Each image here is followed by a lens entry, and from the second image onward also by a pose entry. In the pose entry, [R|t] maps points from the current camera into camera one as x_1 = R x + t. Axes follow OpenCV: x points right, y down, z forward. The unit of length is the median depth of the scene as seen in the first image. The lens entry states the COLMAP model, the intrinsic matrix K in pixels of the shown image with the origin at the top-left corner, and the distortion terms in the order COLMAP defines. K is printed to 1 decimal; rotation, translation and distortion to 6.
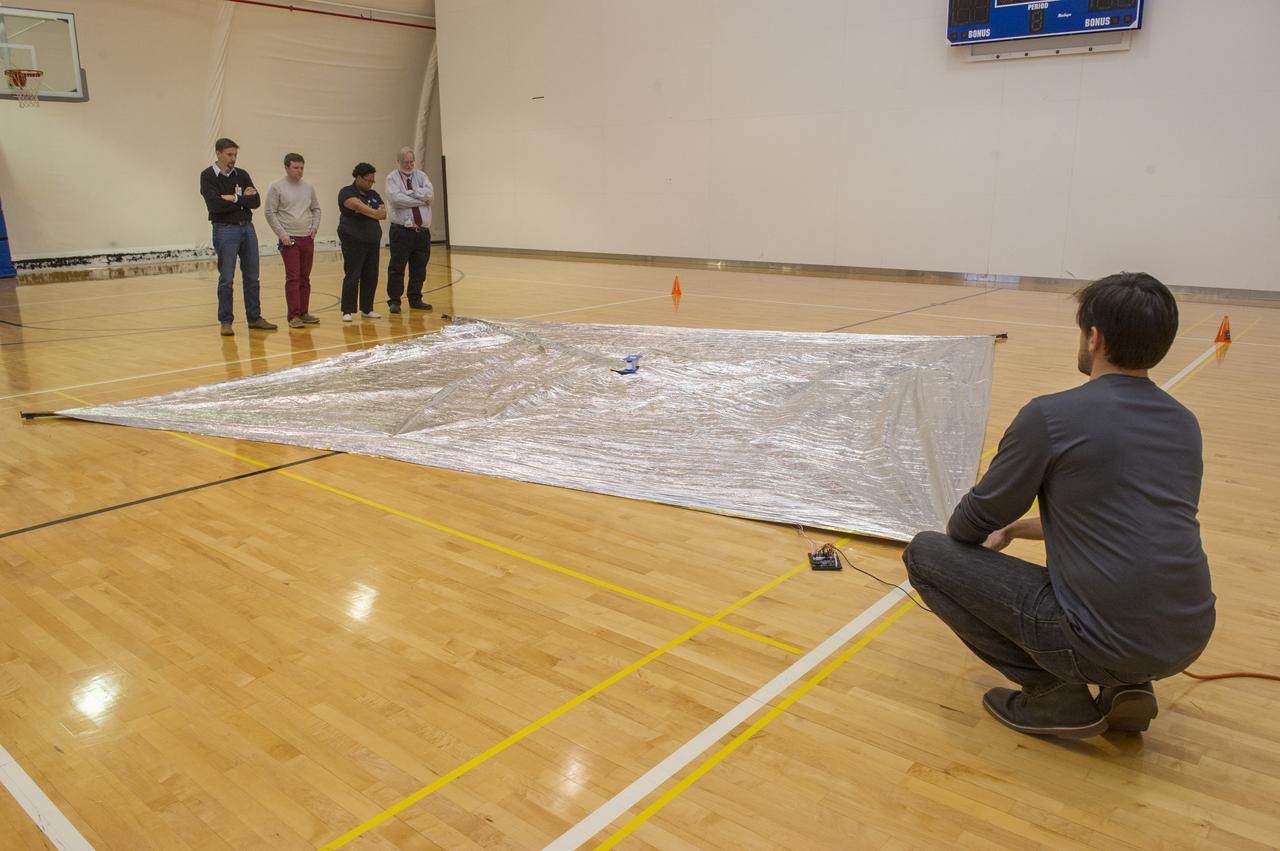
lens RADIAL K [[929.2, 0, 702.5], [0, 929.2, 423.8], [0, 0, 1]] dist [-0.049835, 0.002029]
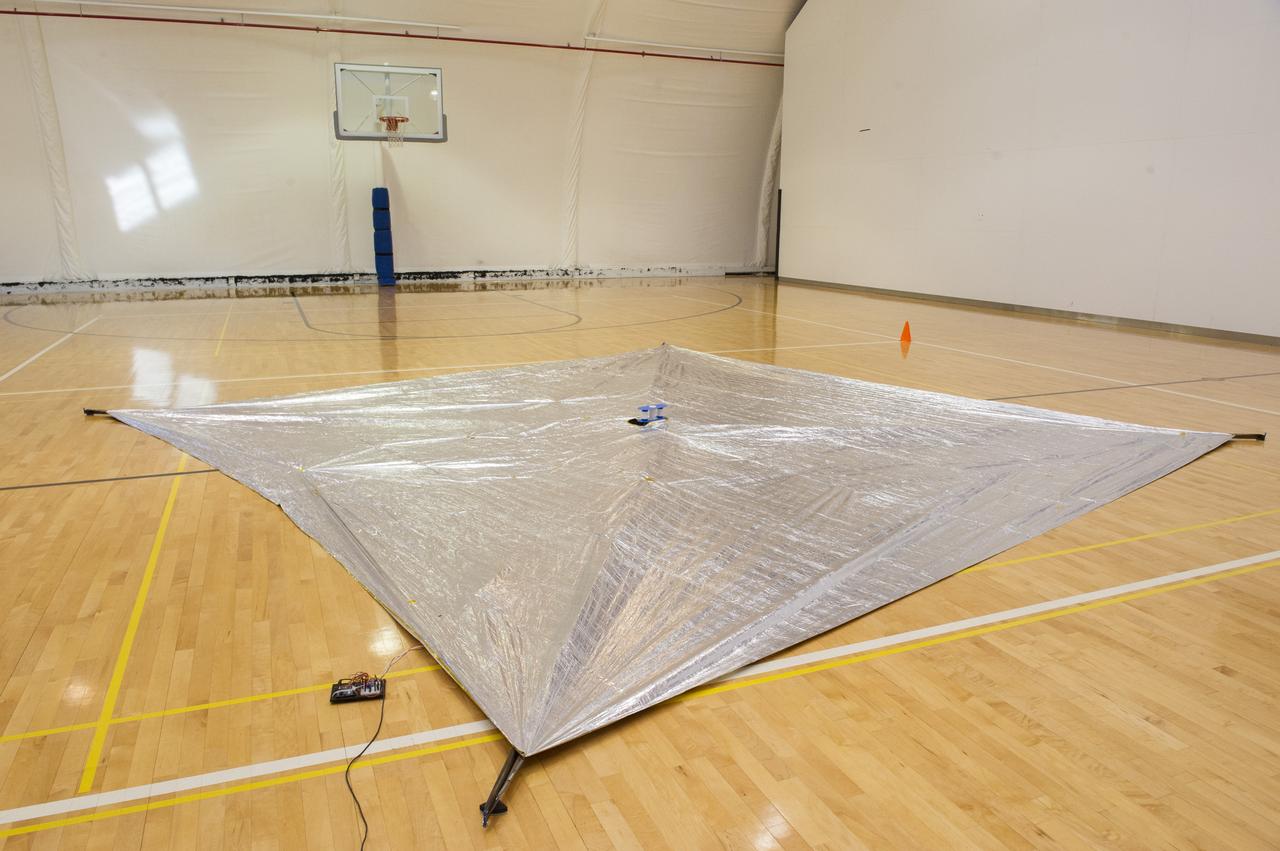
lens RADIAL K [[920.5, 0, 673.3], [0, 920.5, 406.5], [0, 0, 1]] dist [-0.037686, 0.000175]
pose [[0.875816, 0.103872, -0.471335, 0.156268], [-0.127825, 0.991615, -0.018989, -0.024163], [0.465410, 0.076880, 0.881750, 0.091279]]
